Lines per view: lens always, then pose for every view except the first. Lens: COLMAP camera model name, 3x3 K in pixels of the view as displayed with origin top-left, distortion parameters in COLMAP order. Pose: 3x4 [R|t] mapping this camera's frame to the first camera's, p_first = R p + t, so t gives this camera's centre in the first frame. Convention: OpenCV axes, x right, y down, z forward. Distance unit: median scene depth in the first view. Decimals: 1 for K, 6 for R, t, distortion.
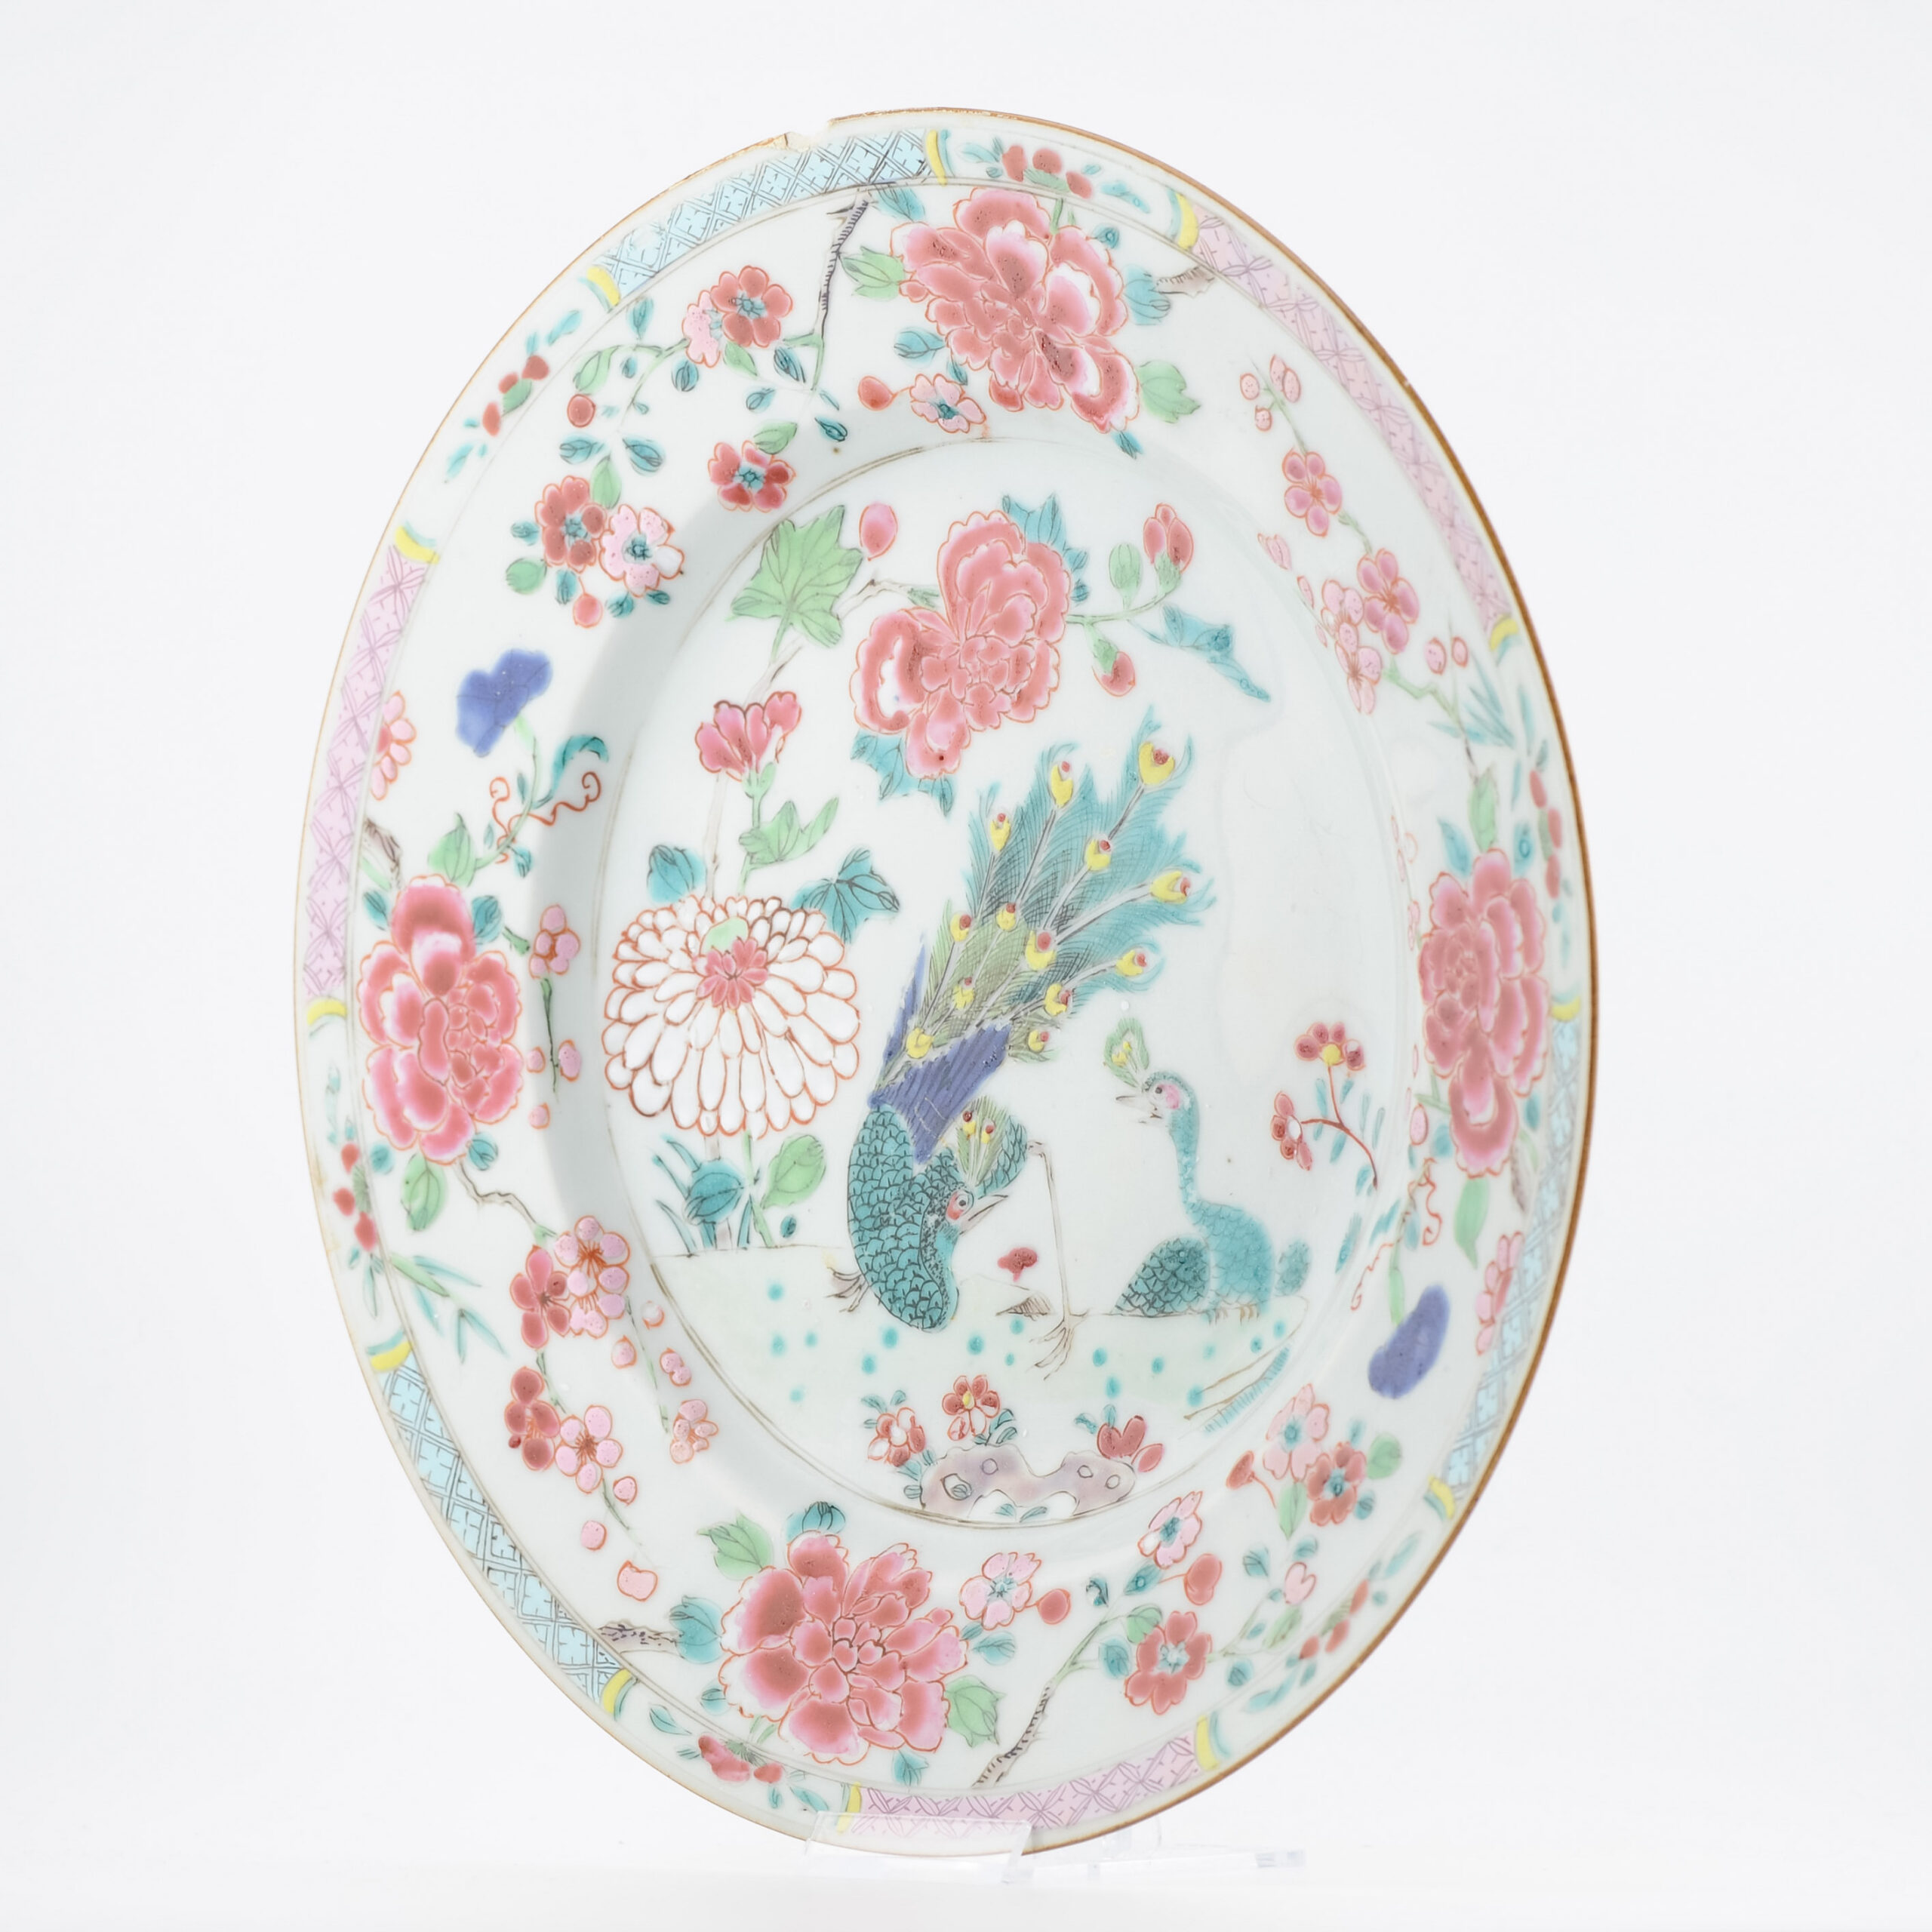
lens RADIAL K [[9072.4, 0, 964.4], [0, 9072.4, 963.6], [0, 0, 1]] dist [-0.163009, 0.000000]
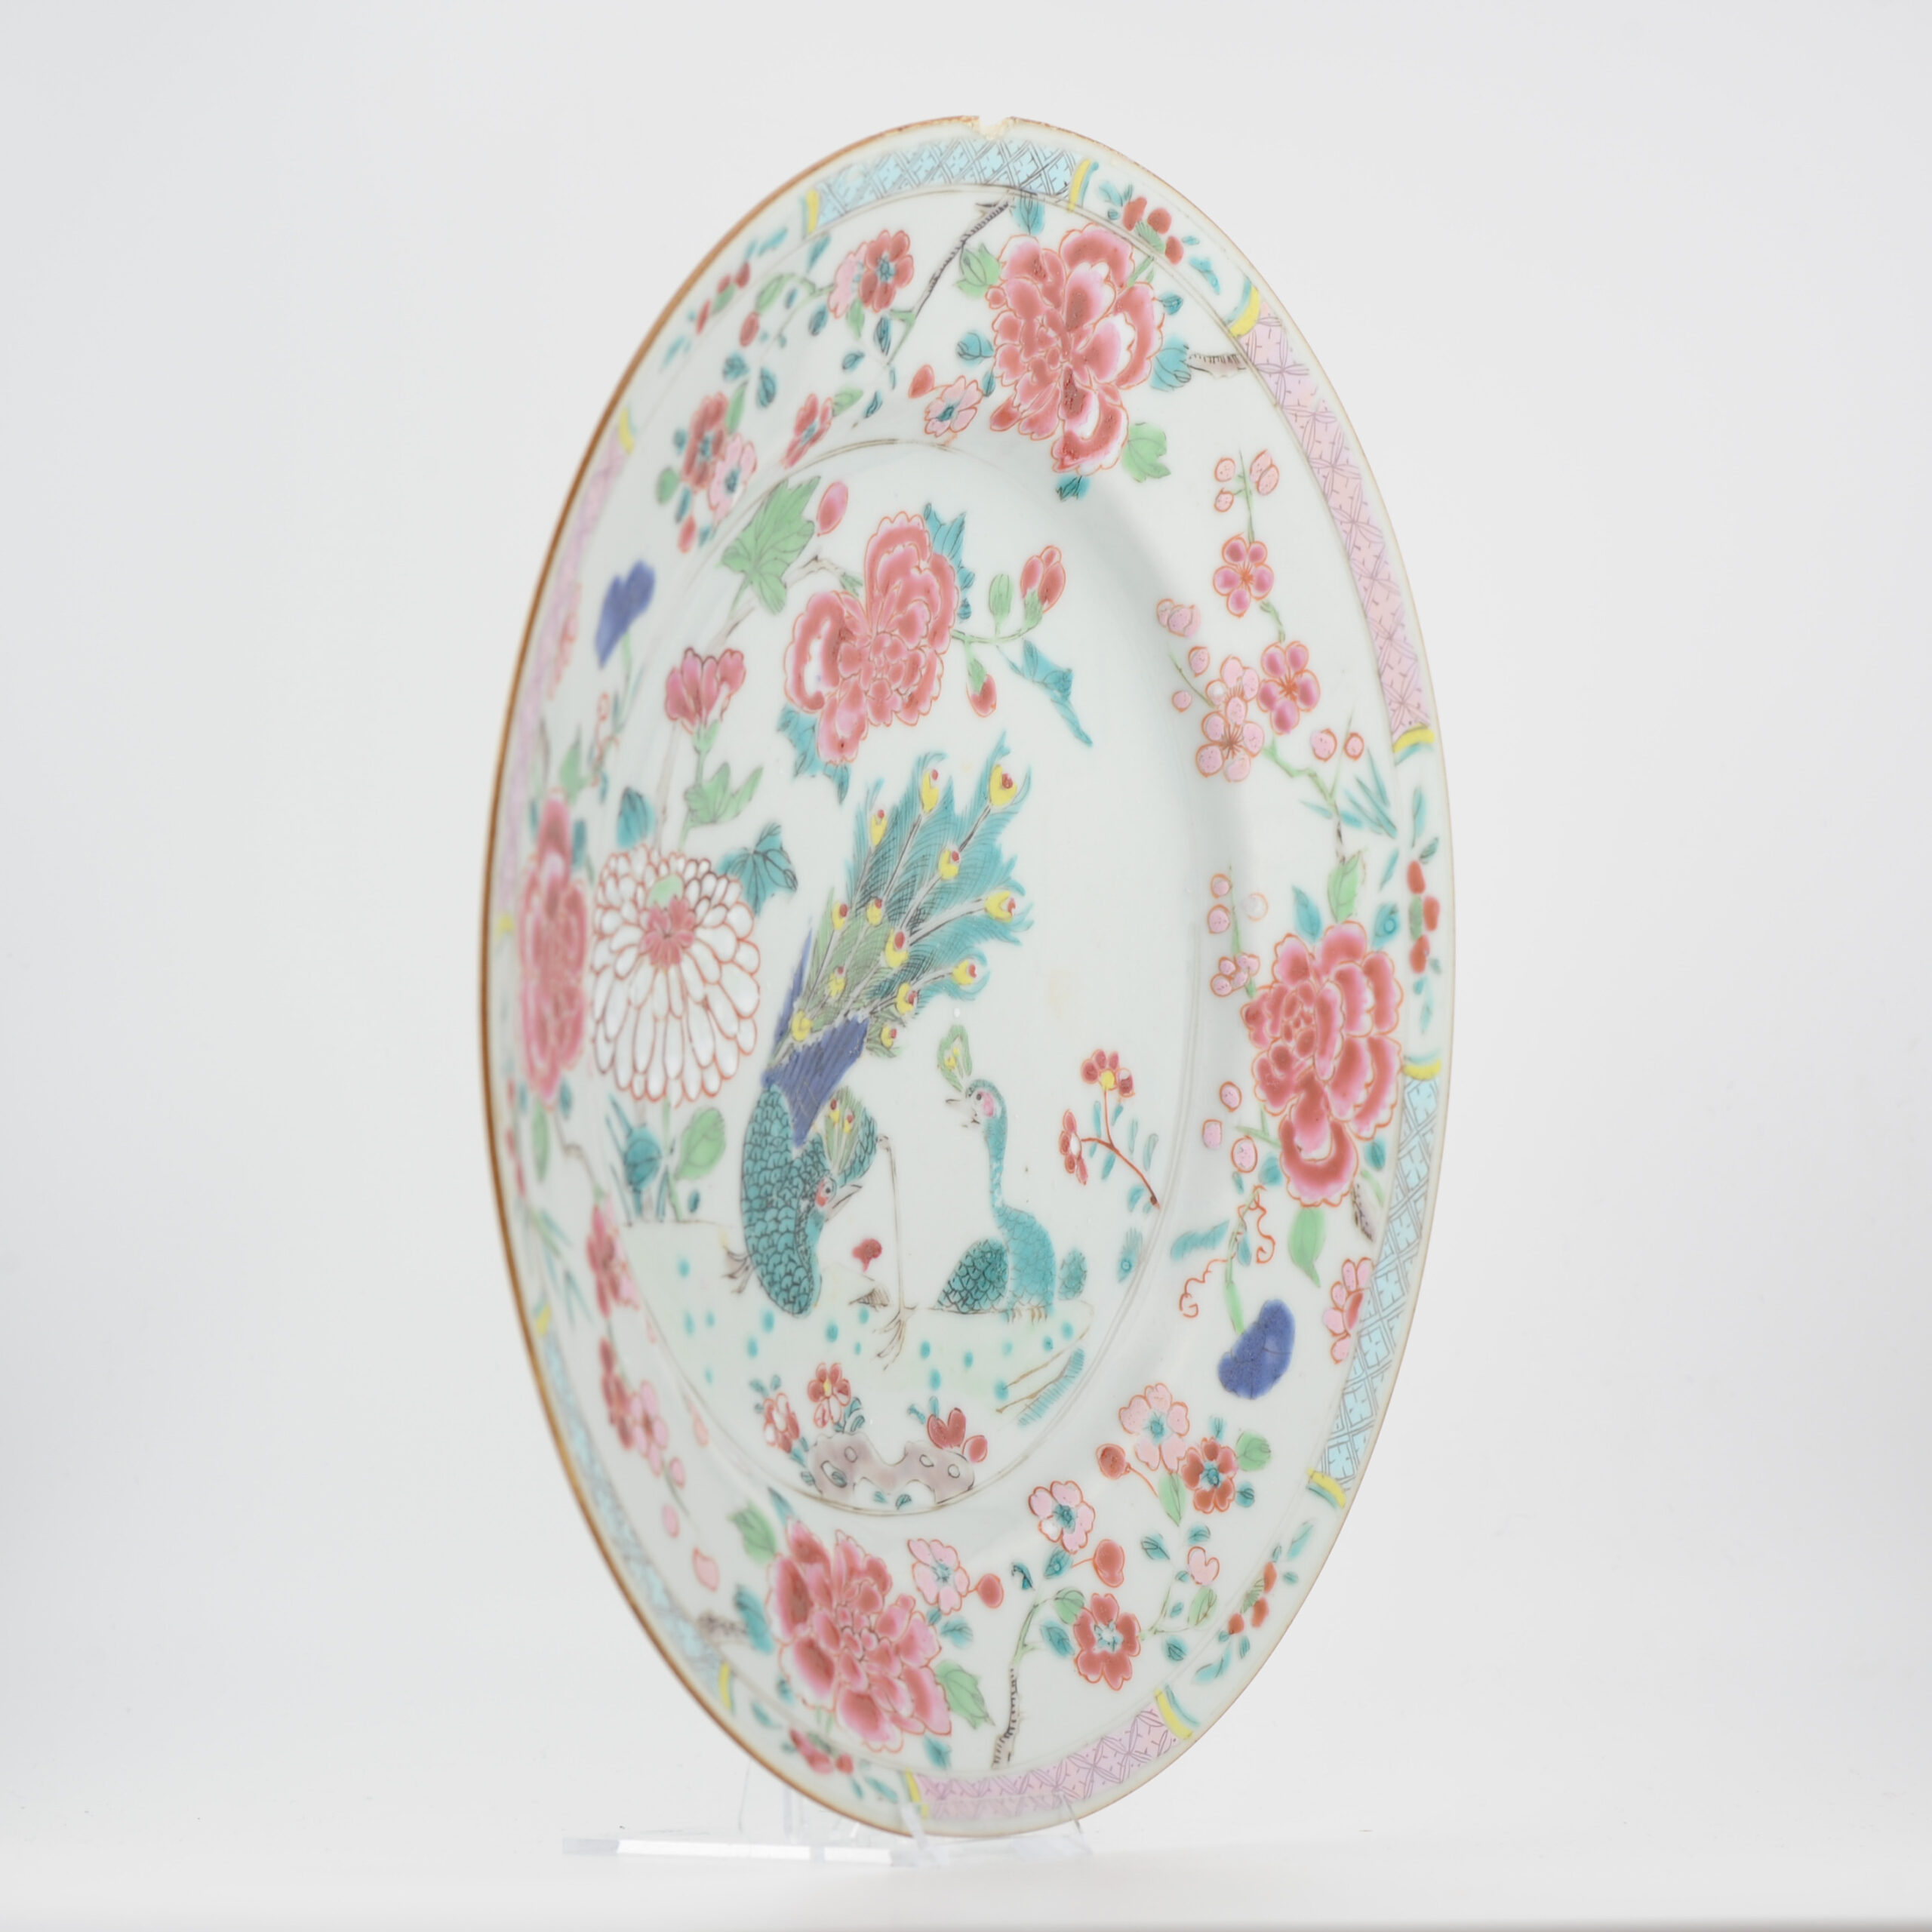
lens RADIAL K [[9072.4, 0, 976.4], [0, 9072.4, 969.9], [0, 0, 1]] dist [-0.163009, 0.000000]
pose [[-0.141071, 0.070840, 0.987462, -0.992845], [-0.051123, 0.995585, -0.078726, 0.080178], [-0.988679, -0.061588, -0.136827, 1.123247]]
